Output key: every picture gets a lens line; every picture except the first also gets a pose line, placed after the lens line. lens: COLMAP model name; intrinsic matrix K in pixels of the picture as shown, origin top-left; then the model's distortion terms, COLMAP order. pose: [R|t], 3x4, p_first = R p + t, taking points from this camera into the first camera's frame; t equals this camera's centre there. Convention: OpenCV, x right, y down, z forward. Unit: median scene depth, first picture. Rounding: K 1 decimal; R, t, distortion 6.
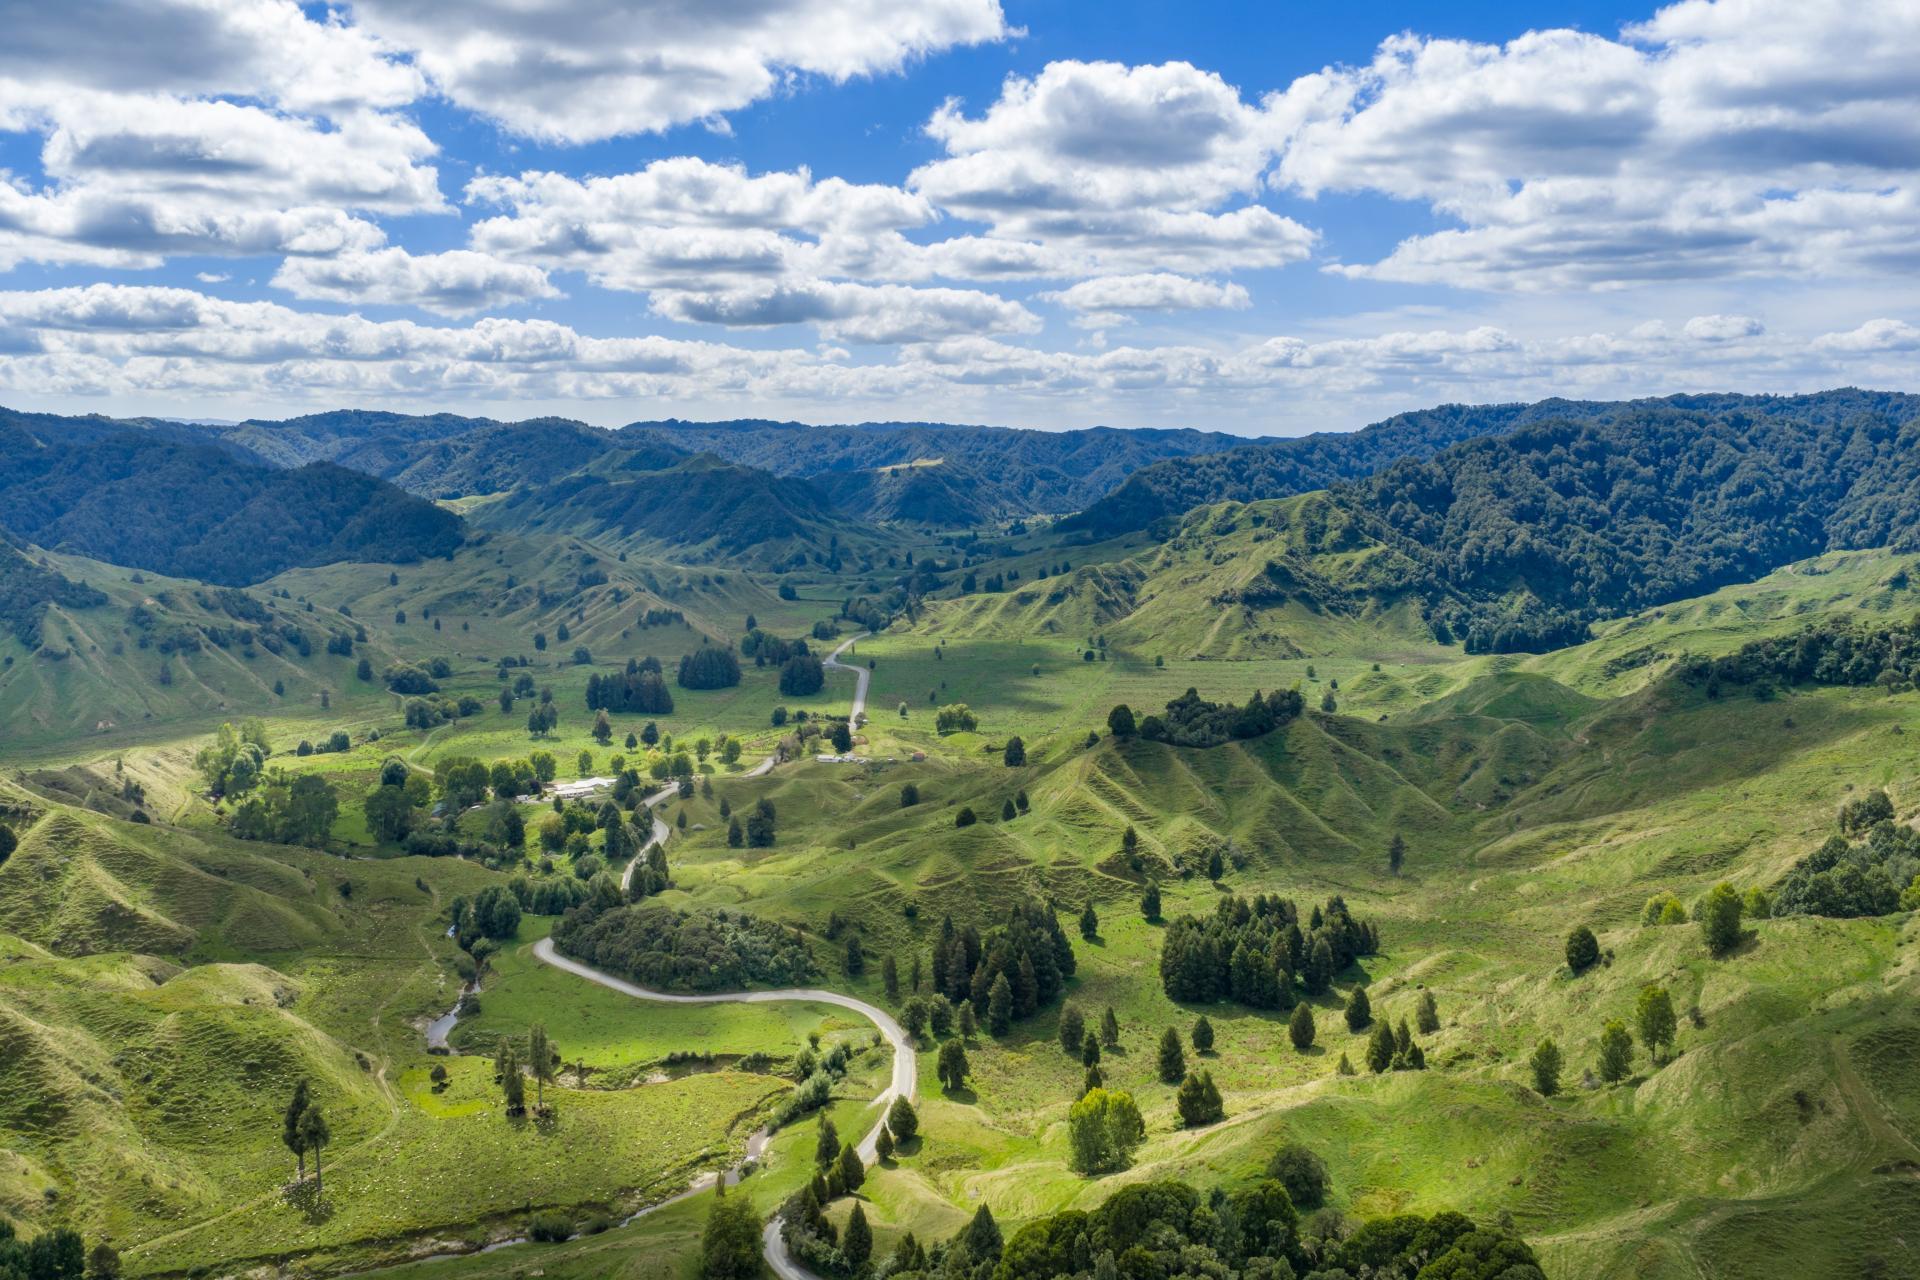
lens RADIAL K [[1587.7, 0, 958.2], [0, 1587.7, 639.6], [0, 0, 1]] dist [0.023072, -0.032378]
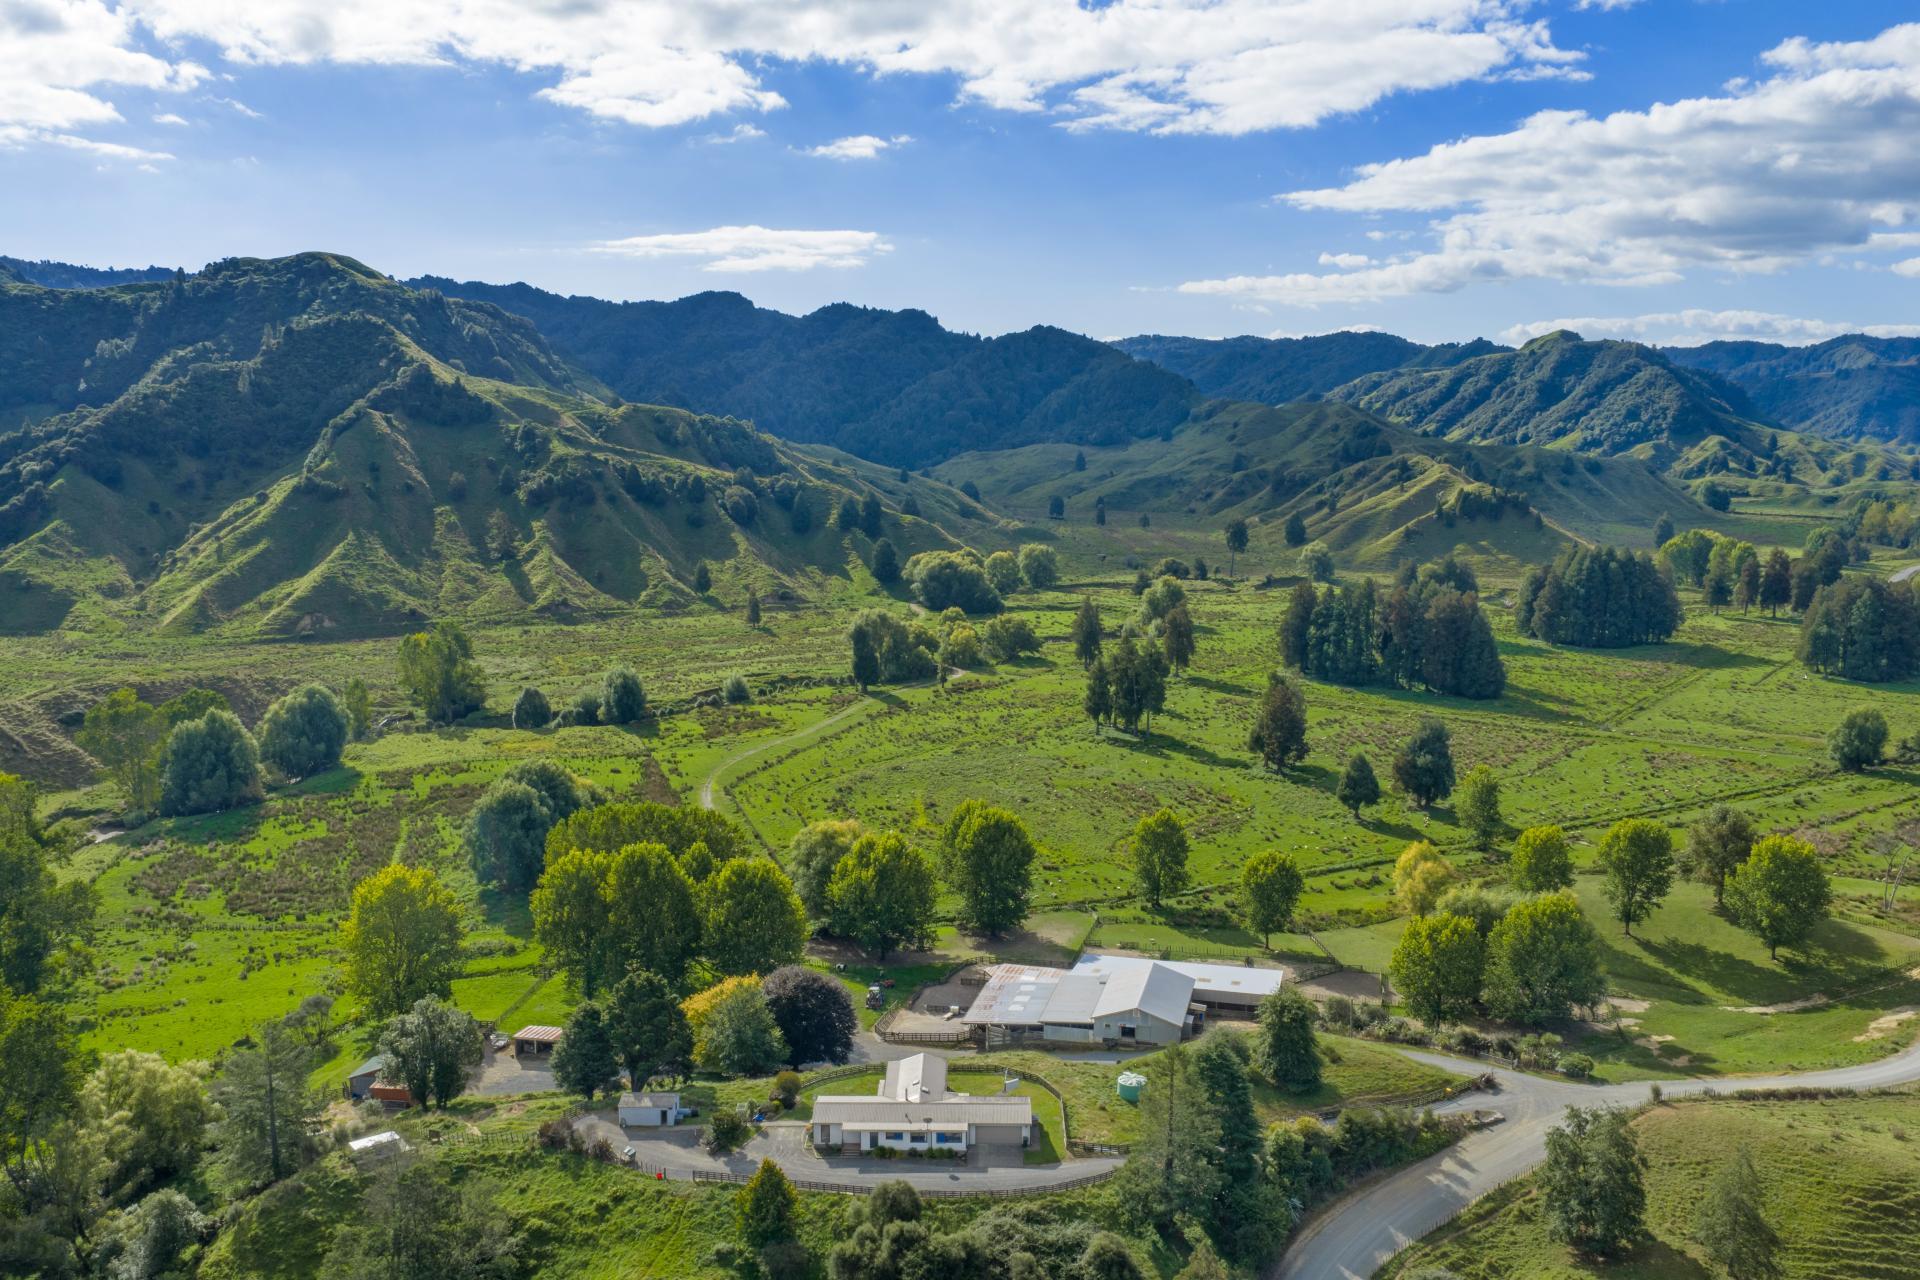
lens RADIAL K [[1587.7, 0, 980.0], [0, 1587.7, 714.7], [0, 0, 1]] dist [0.023072, -0.032378]
pose [[0.882811, 0.090805, -0.460867, -0.082145], [-0.060252, 0.994923, 0.080615, 0.019382], [0.465847, -0.043400, 0.883800, 0.436999]]
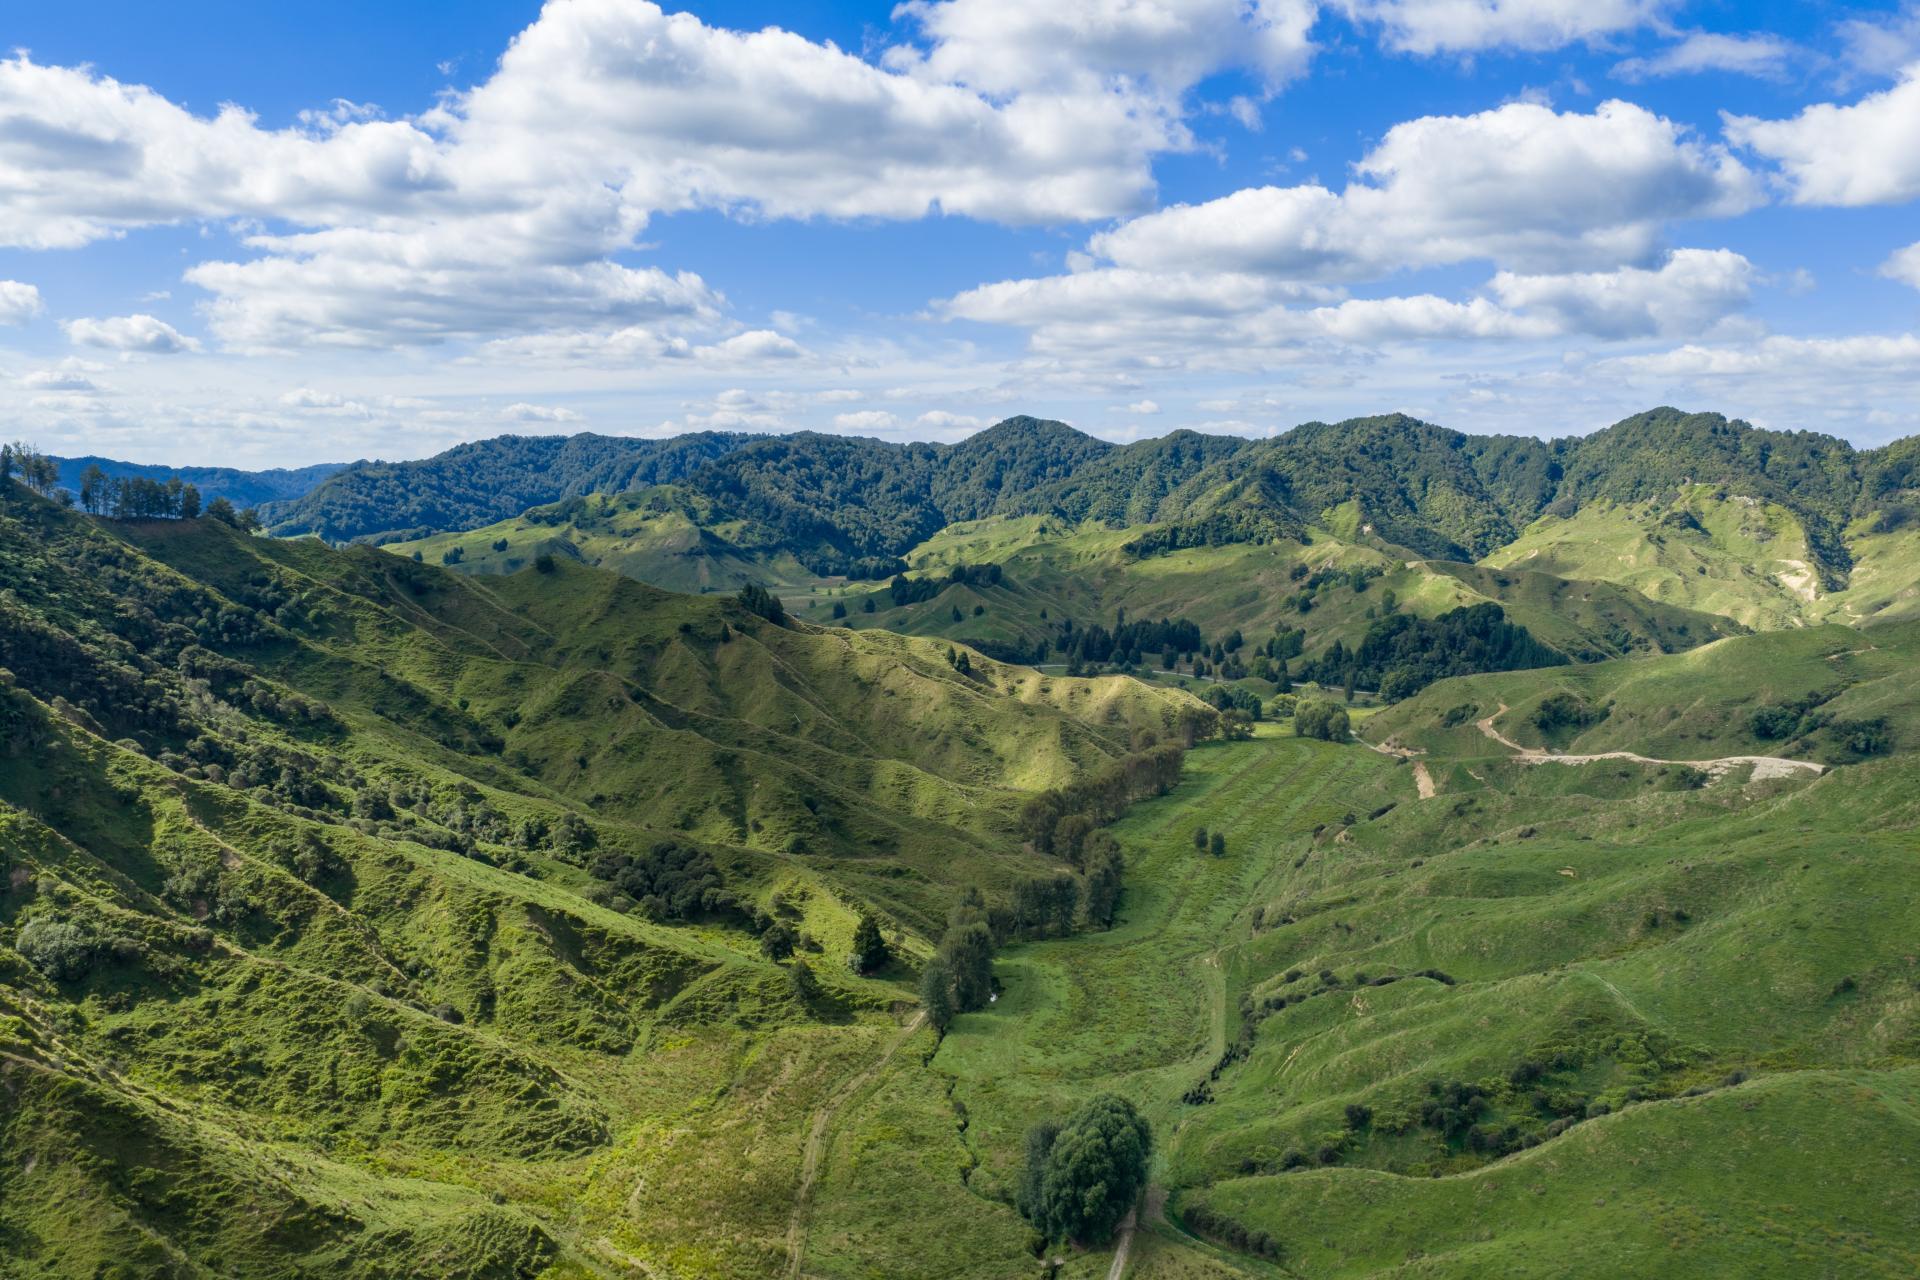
lens RADIAL K [[1587.7, 0, 956.6], [0, 1587.7, 649.7], [0, 0, 1]] dist [0.023072, -0.032378]
pose [[0.708959, -0.064675, 0.702277, -0.608357], [0.081945, 0.996596, 0.009055, 0.060711], [-0.700472, 0.051129, 0.711846, -0.165971]]
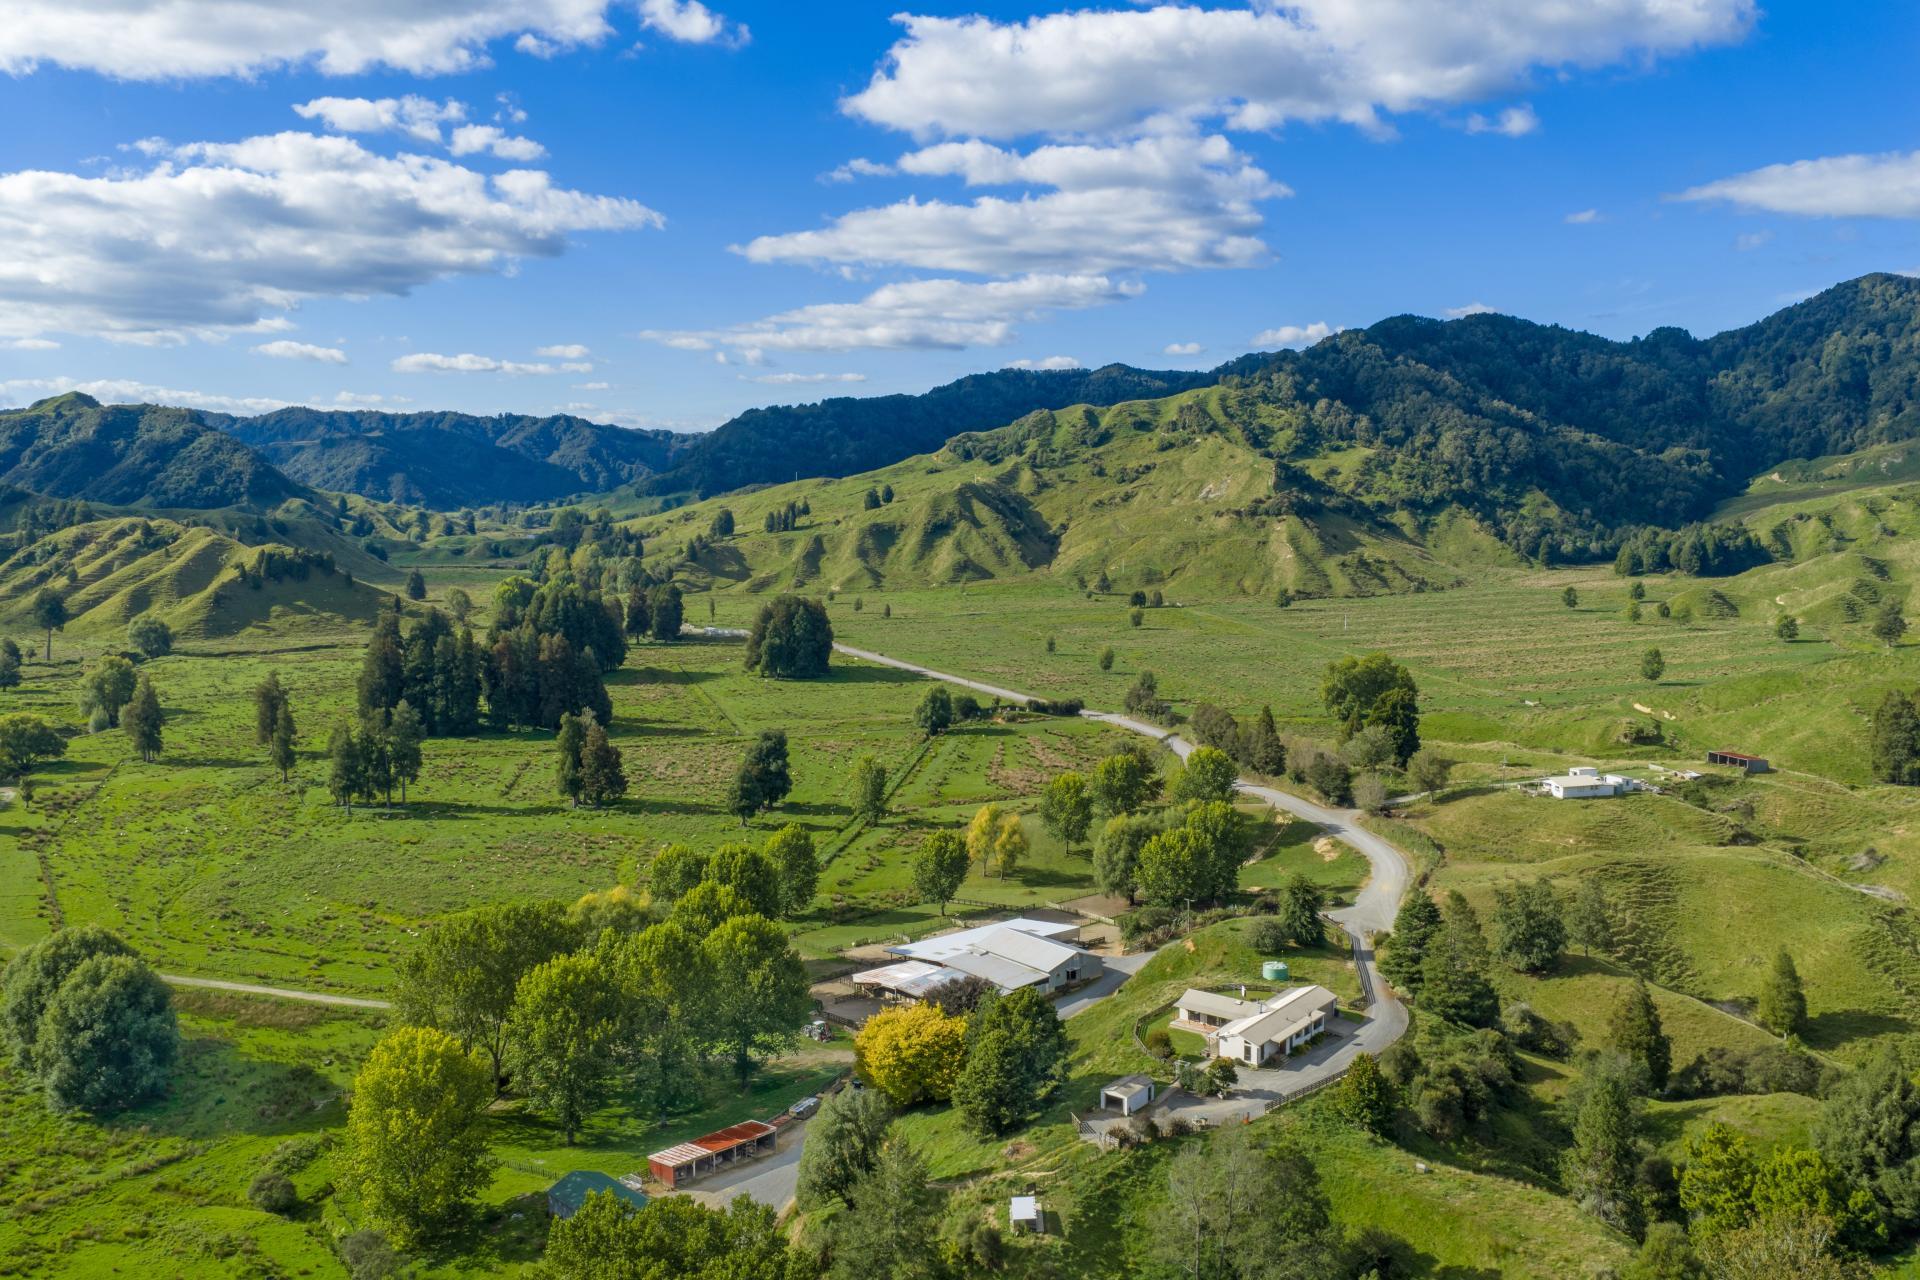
lens RADIAL K [[1587.7, 0, 963.4], [0, 1587.7, 646.9], [0, 0, 1]] dist [0.023072, -0.032378]
pose [[0.905986, -0.045248, 0.420883, -0.190007], [0.052921, 0.998577, -0.006563, 0.023751], [-0.419987, 0.028219, 0.907091, 0.423856]]
